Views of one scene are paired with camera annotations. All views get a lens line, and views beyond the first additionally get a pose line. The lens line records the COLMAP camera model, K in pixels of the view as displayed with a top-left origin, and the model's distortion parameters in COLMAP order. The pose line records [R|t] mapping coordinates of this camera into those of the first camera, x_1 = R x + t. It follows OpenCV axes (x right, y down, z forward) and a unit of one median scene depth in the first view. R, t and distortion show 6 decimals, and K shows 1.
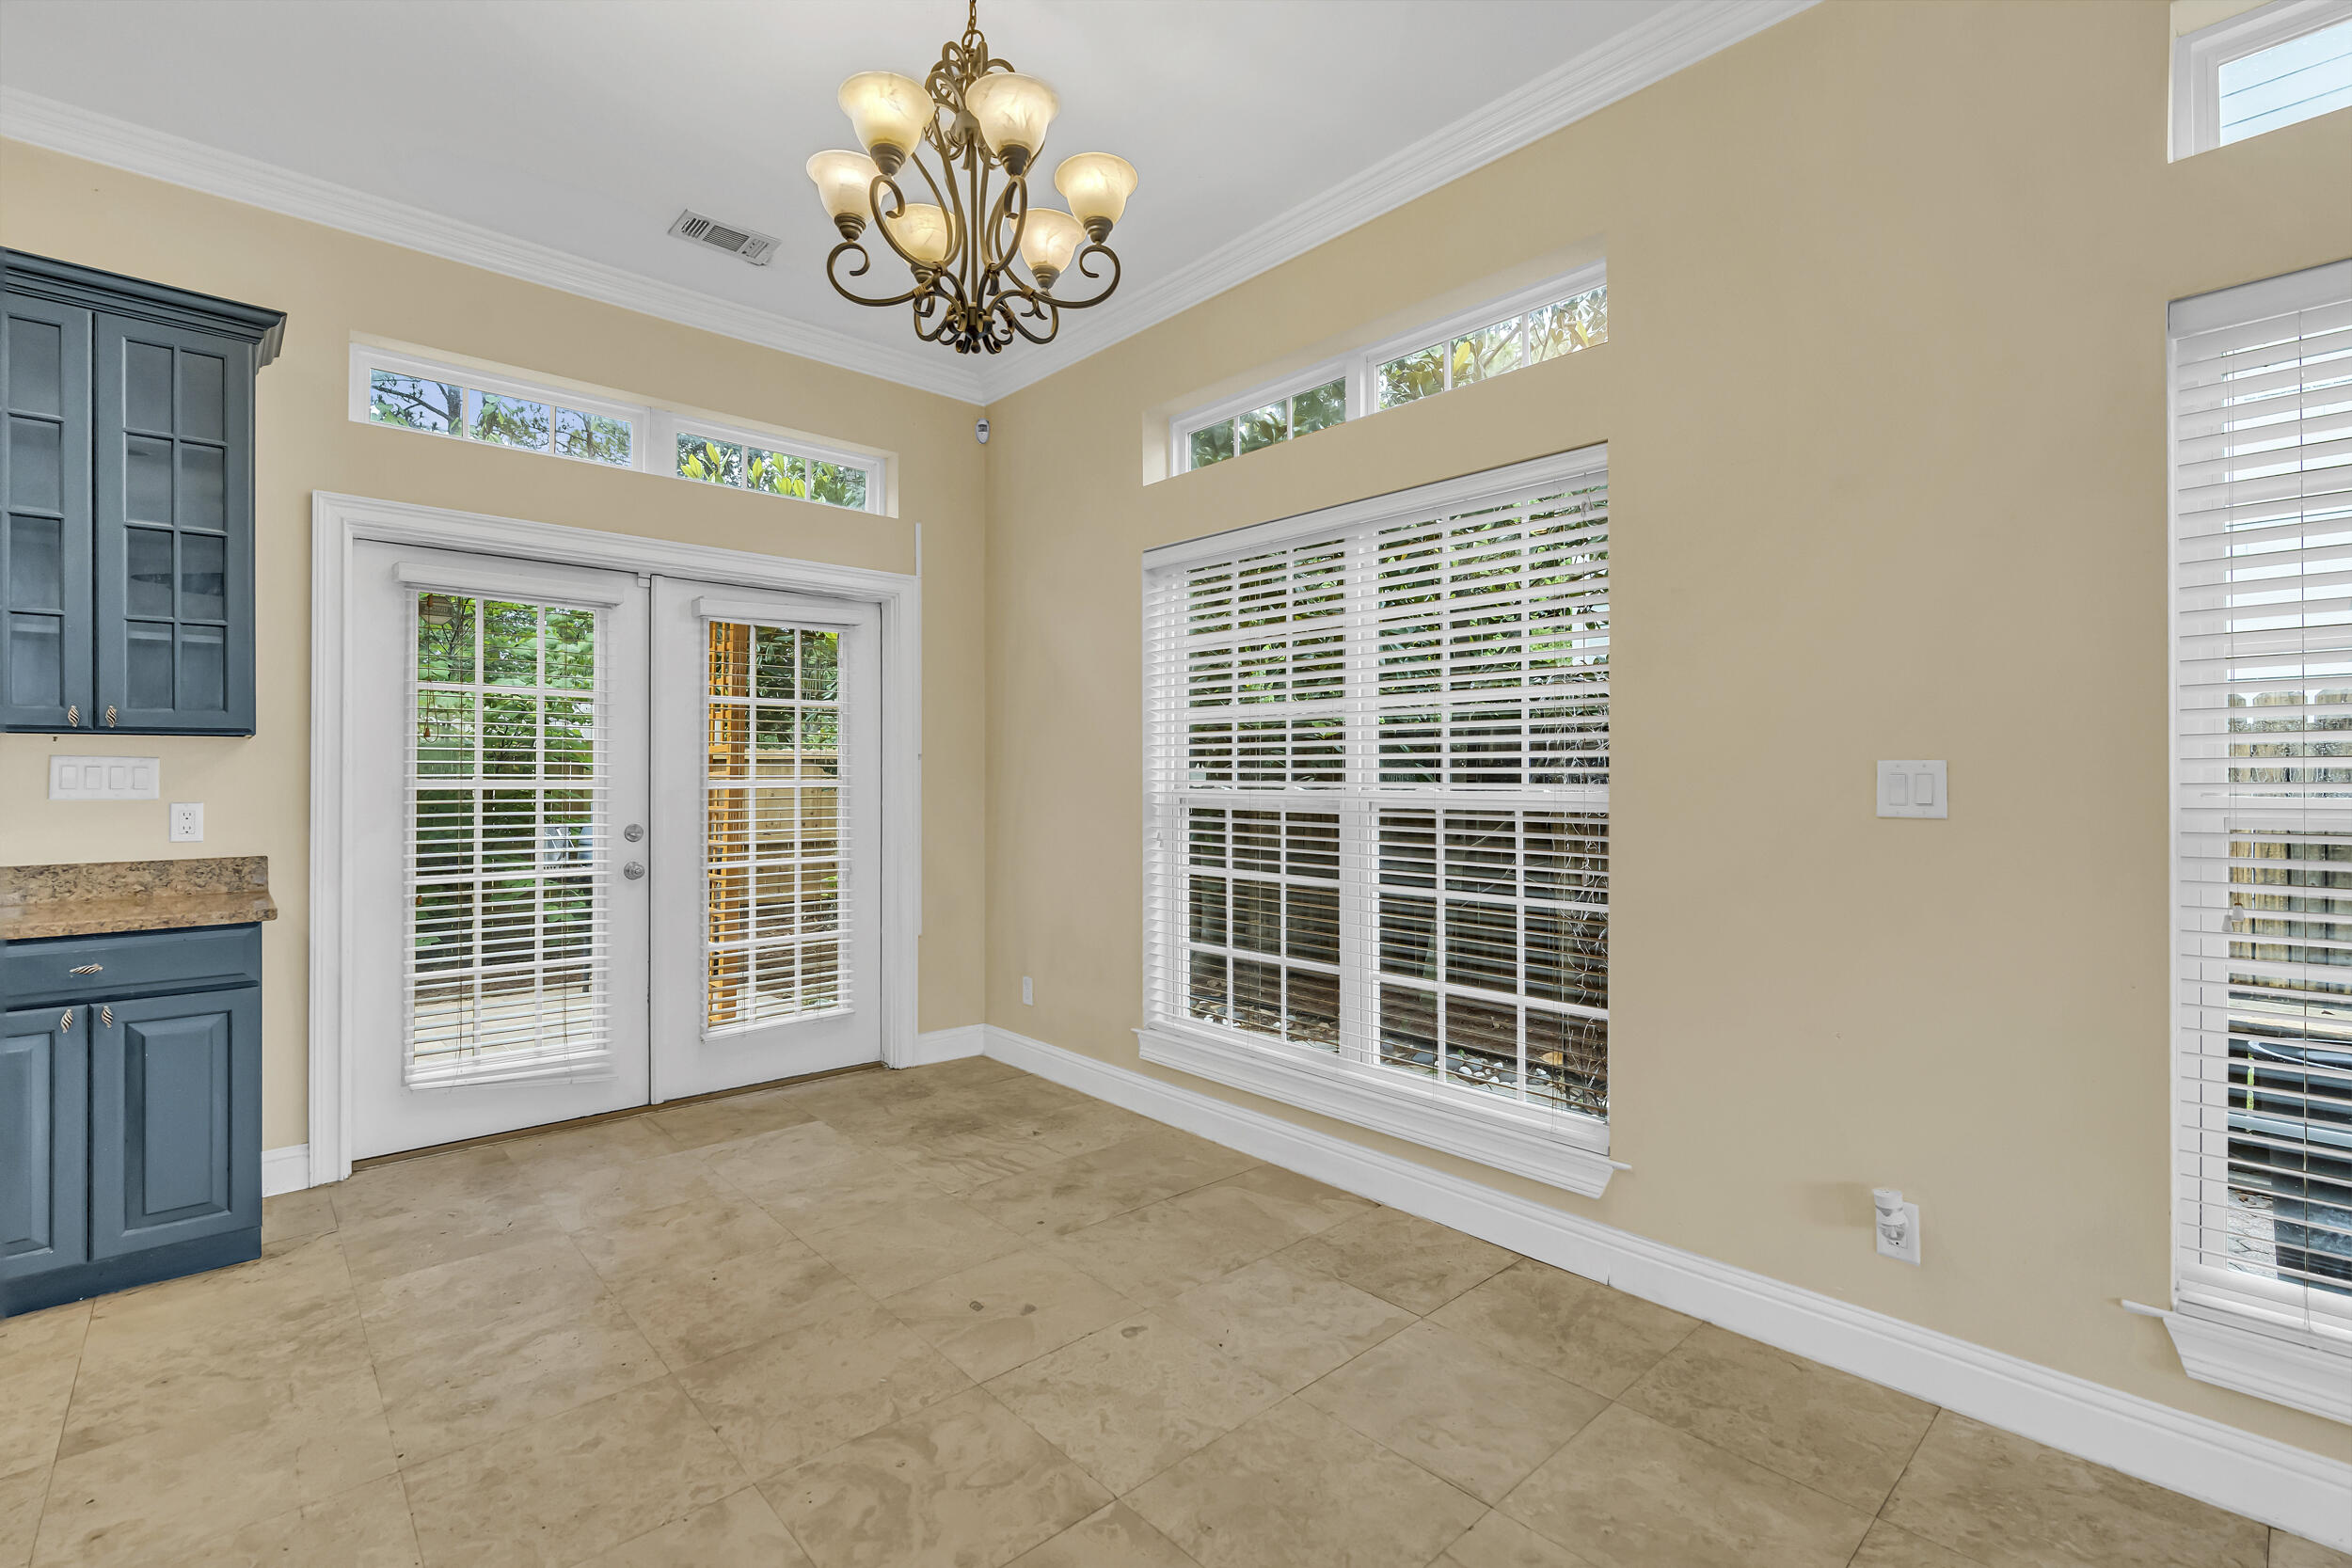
lens RADIAL K [[1055.1, 0, 1191.4], [0, 1055.1, 785.6], [0, 0, 1]] dist [-0.001328, 0.001795]
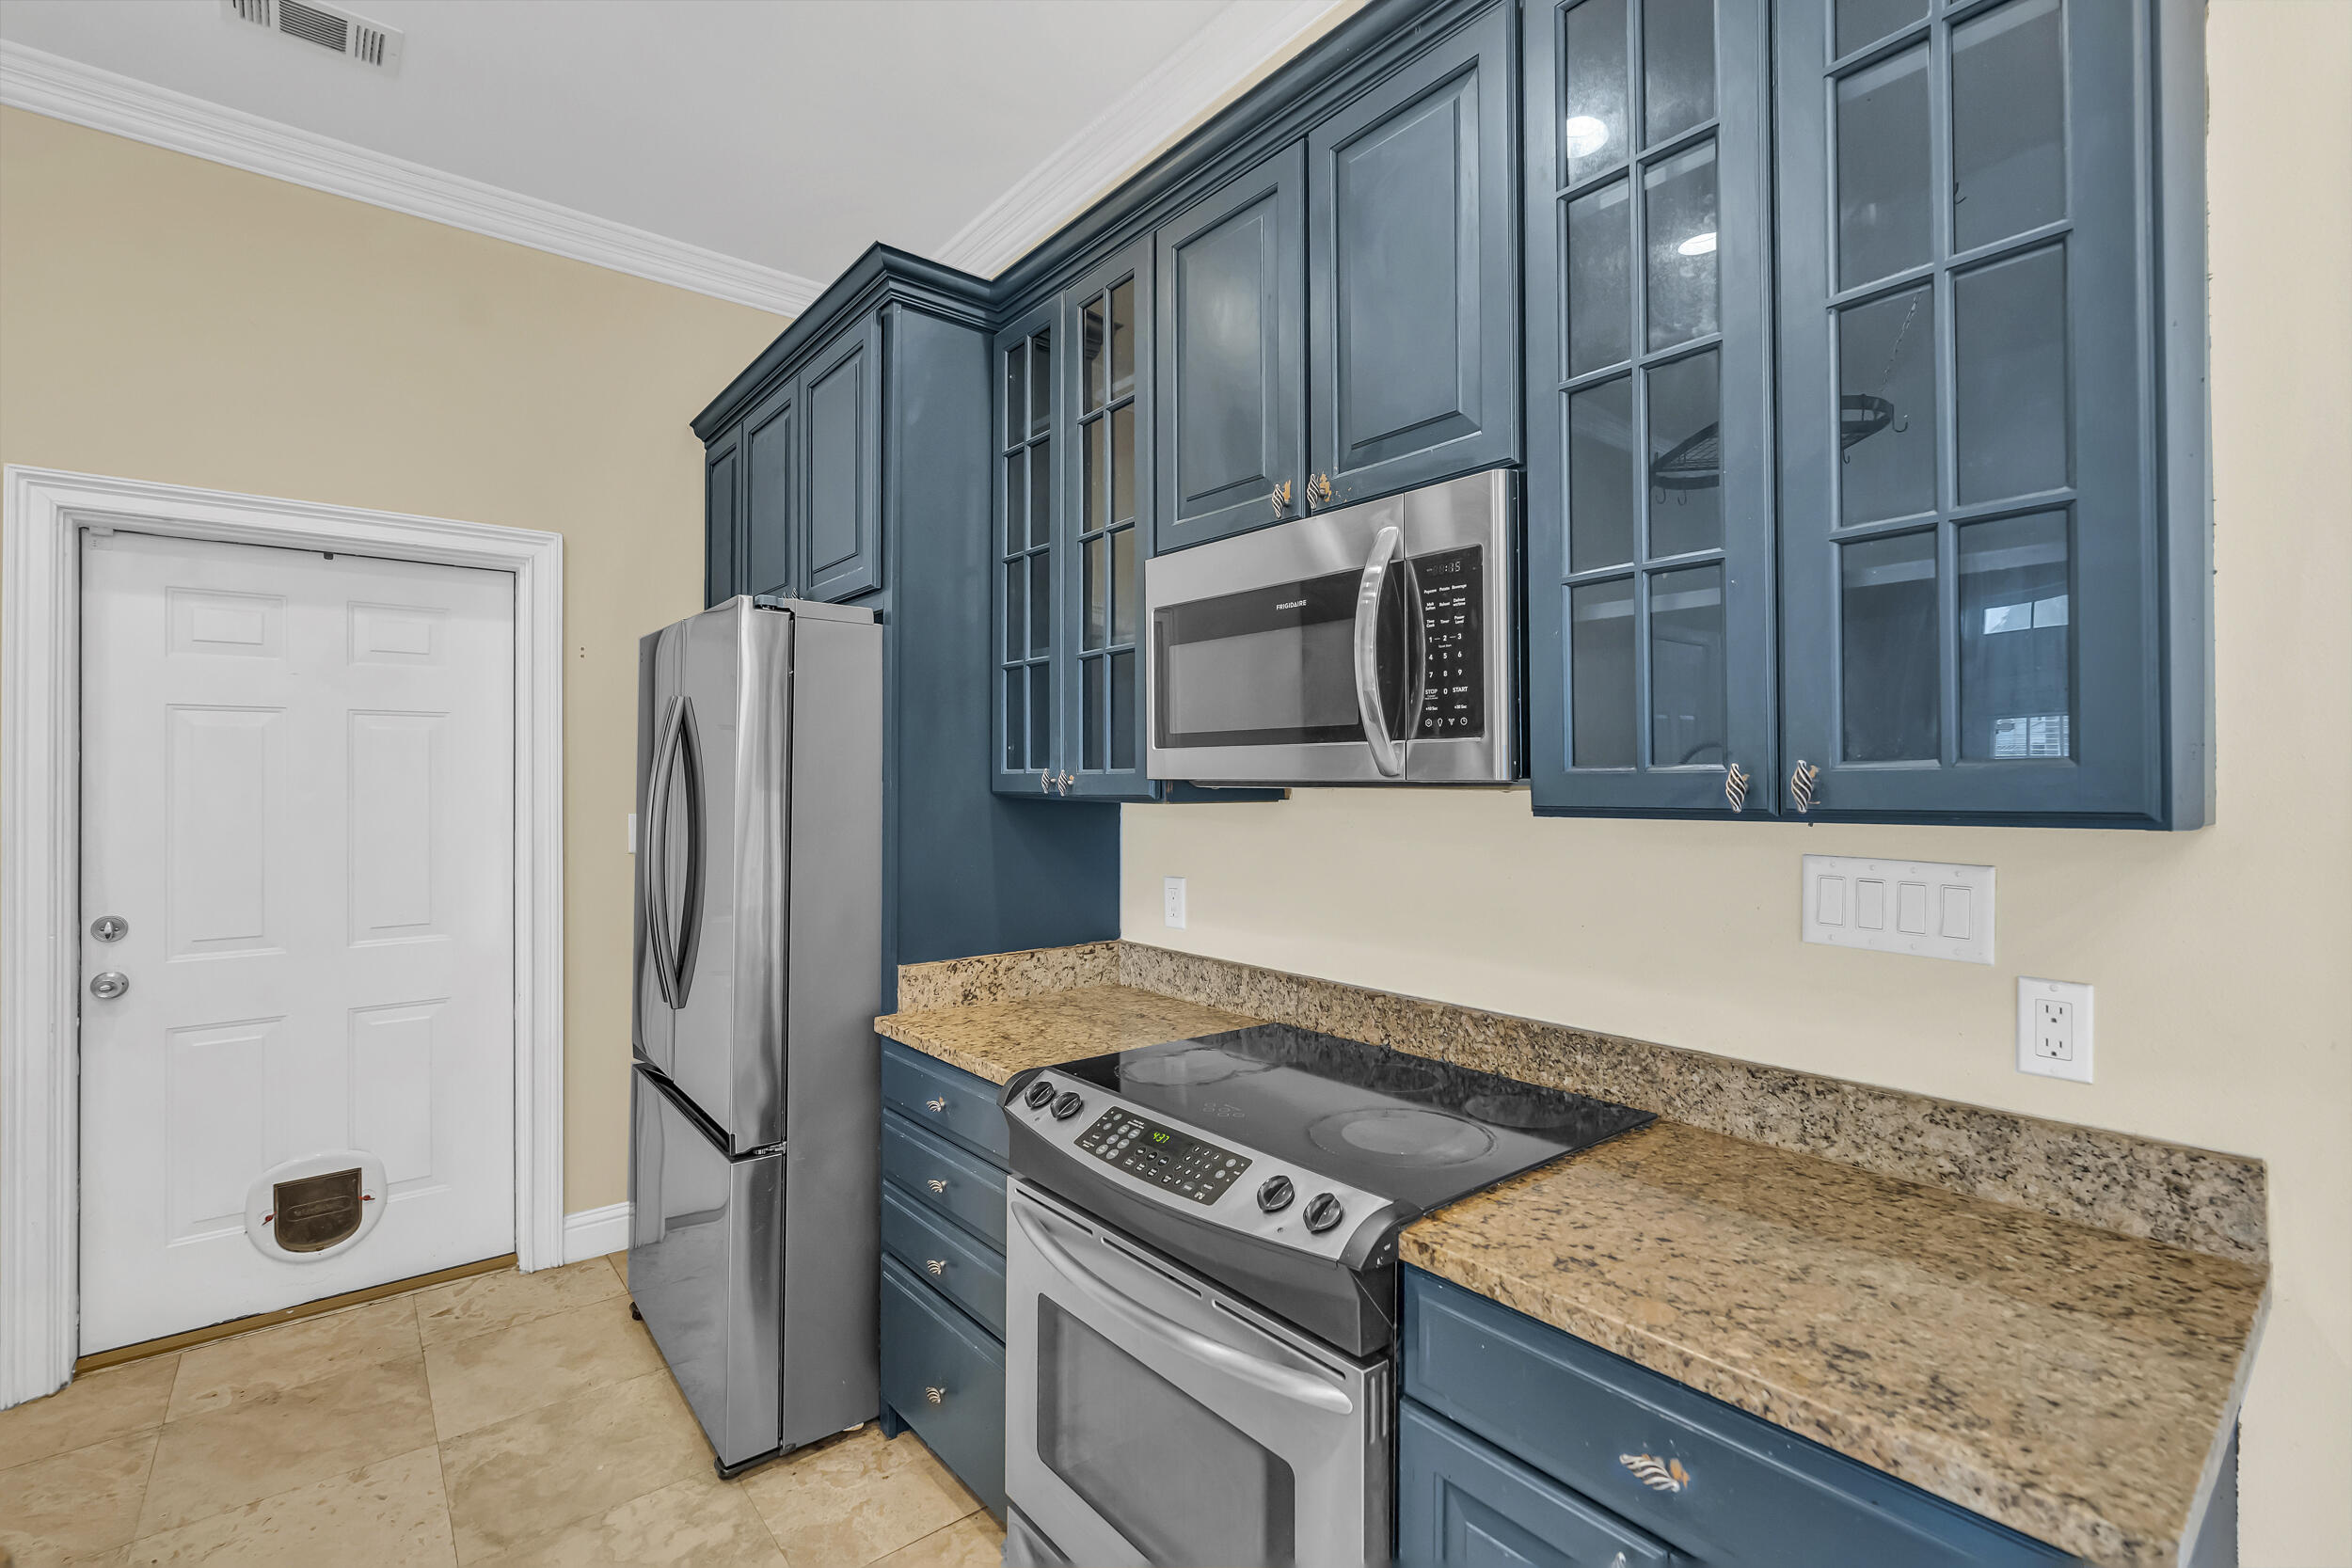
lens RADIAL K [[1055.1, 0, 1180.4], [0, 1055.1, 767.1], [0, 0, 1]] dist [-0.001328, 0.001795]
pose [[-0.036252, -0.013324, -0.999254, -0.465616], [-0.013063, 0.999832, -0.012858, -0.049294], [0.999257, 0.012587, -0.036420, 0.592028]]
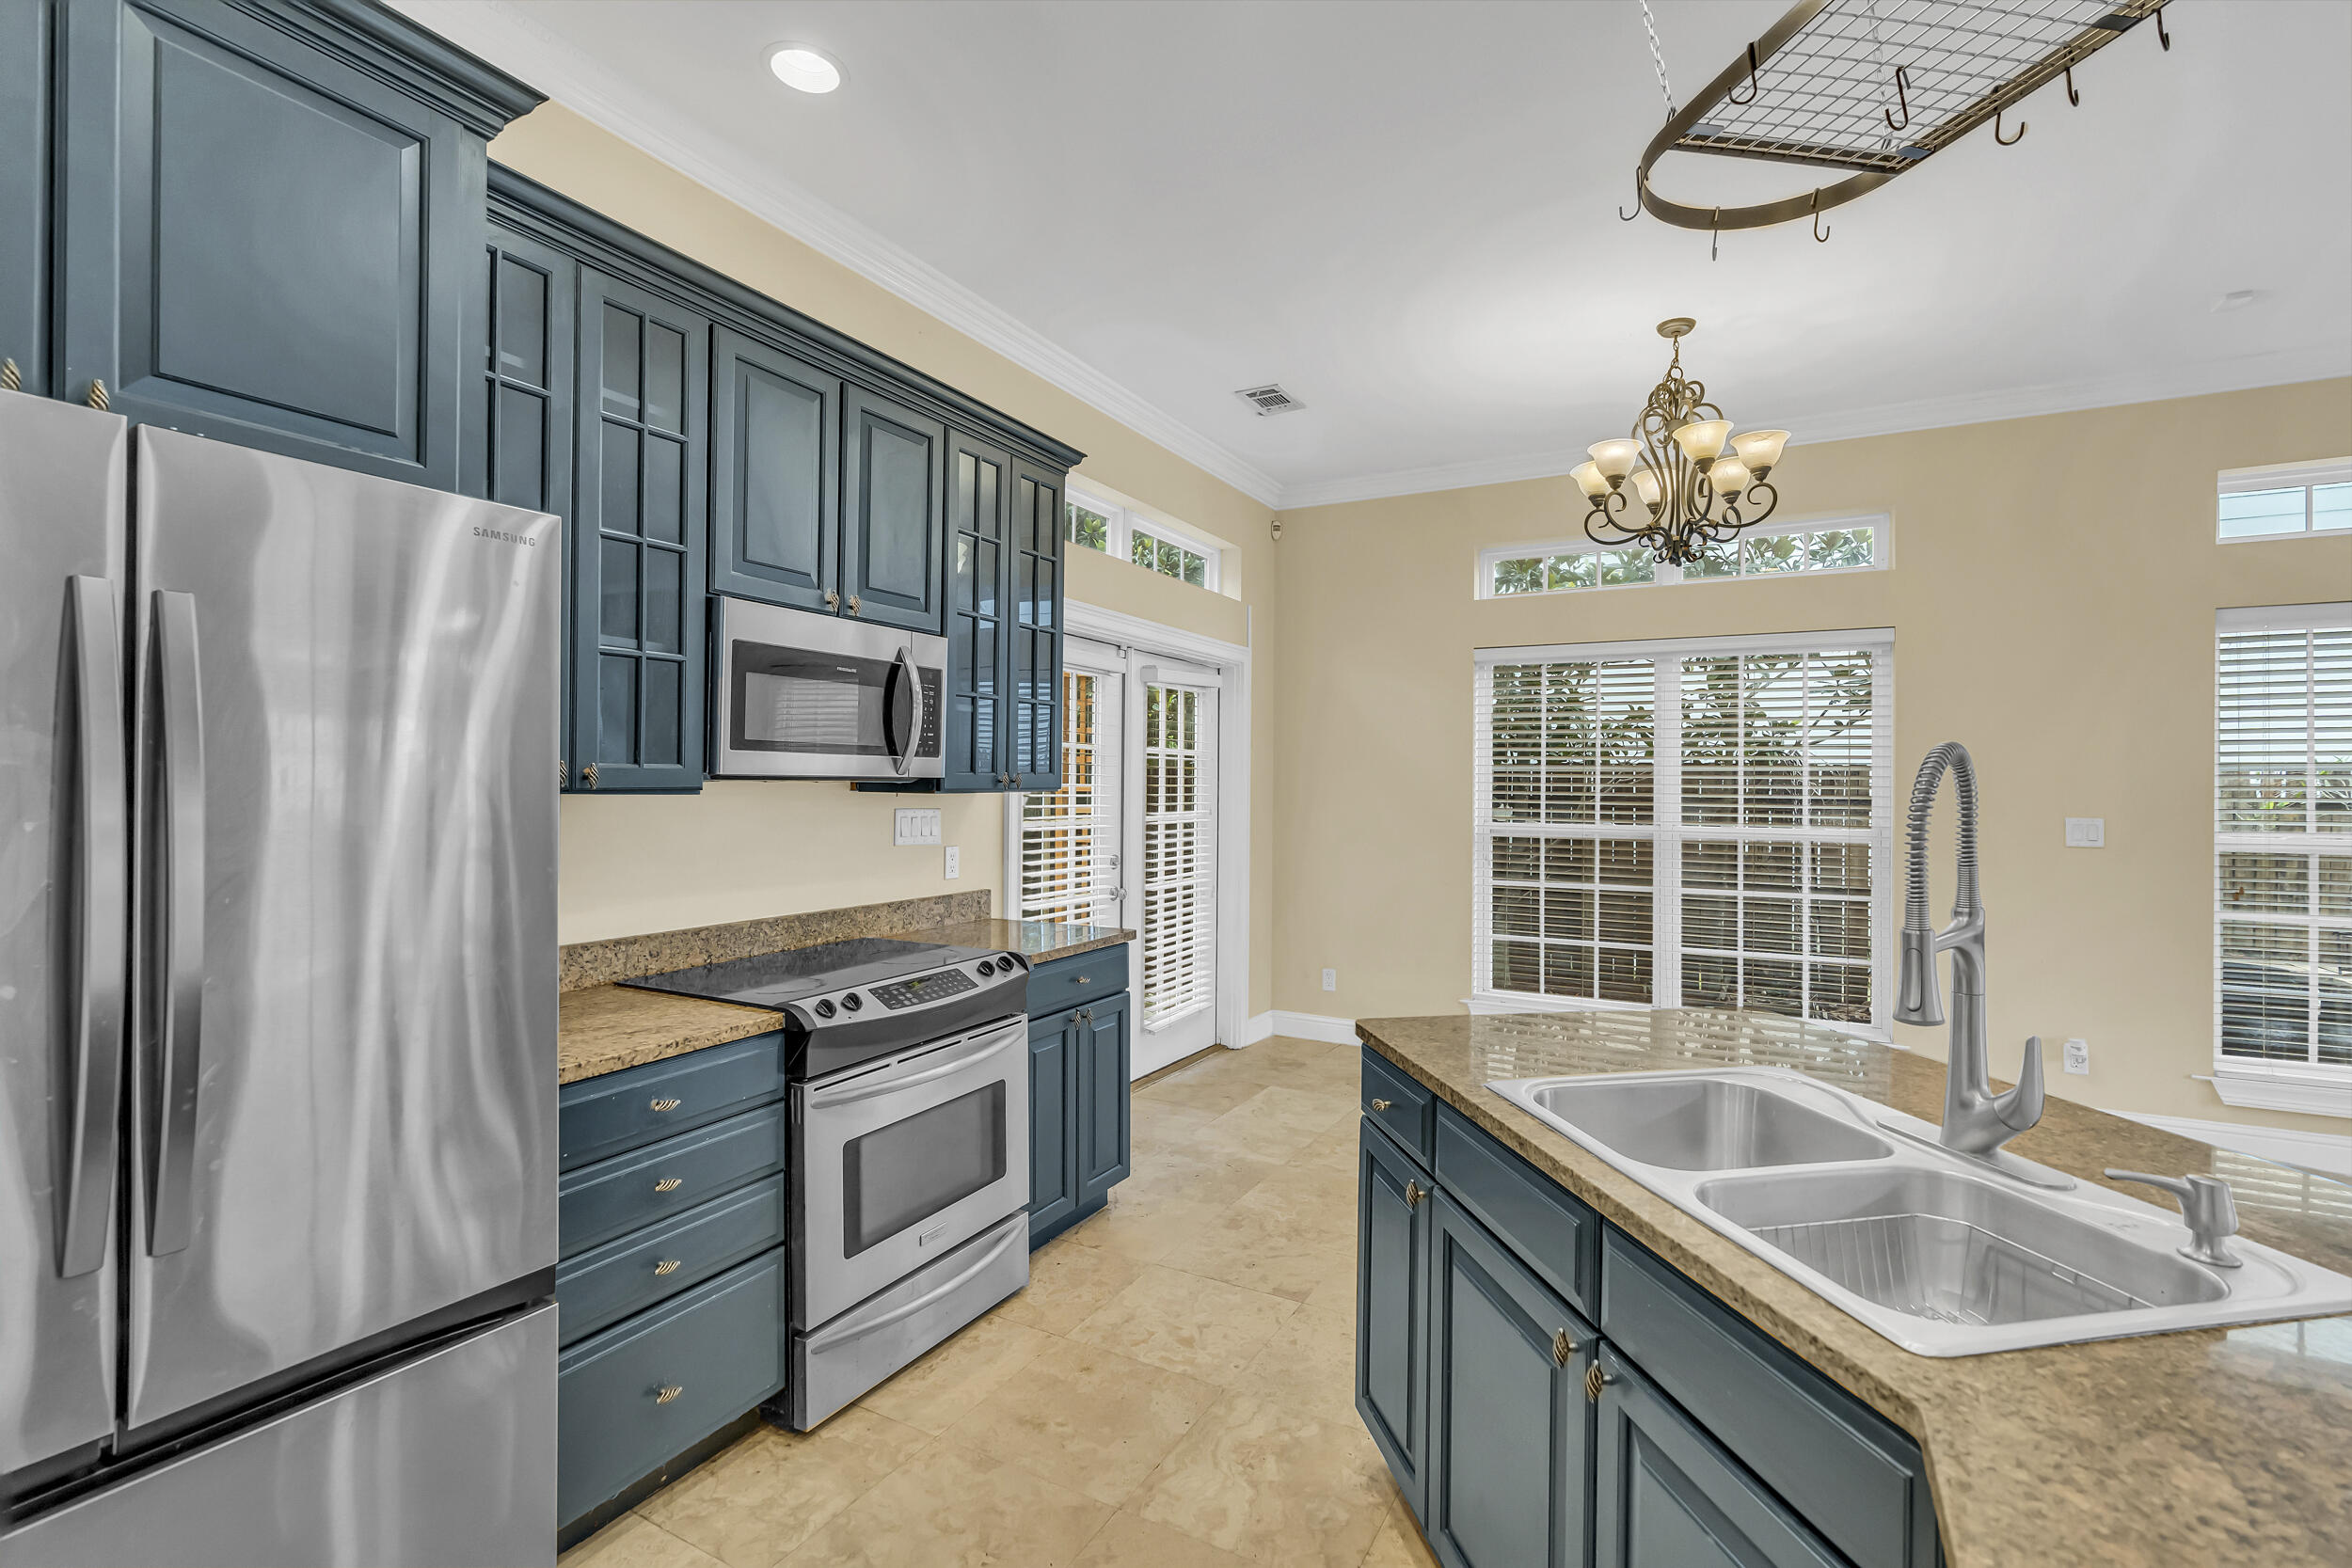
lens RADIAL K [[1060.9, 0, 1193.0], [0, 1060.9, 784.7], [0, 0, 1]] dist [-0.009444, 0.006062]
pose [[0.944119, 0.007136, 0.329527, -0.955414], [-0.005532, 0.999968, -0.005805, -0.041348], [-0.329558, 0.003658, 0.944128, -0.193377]]
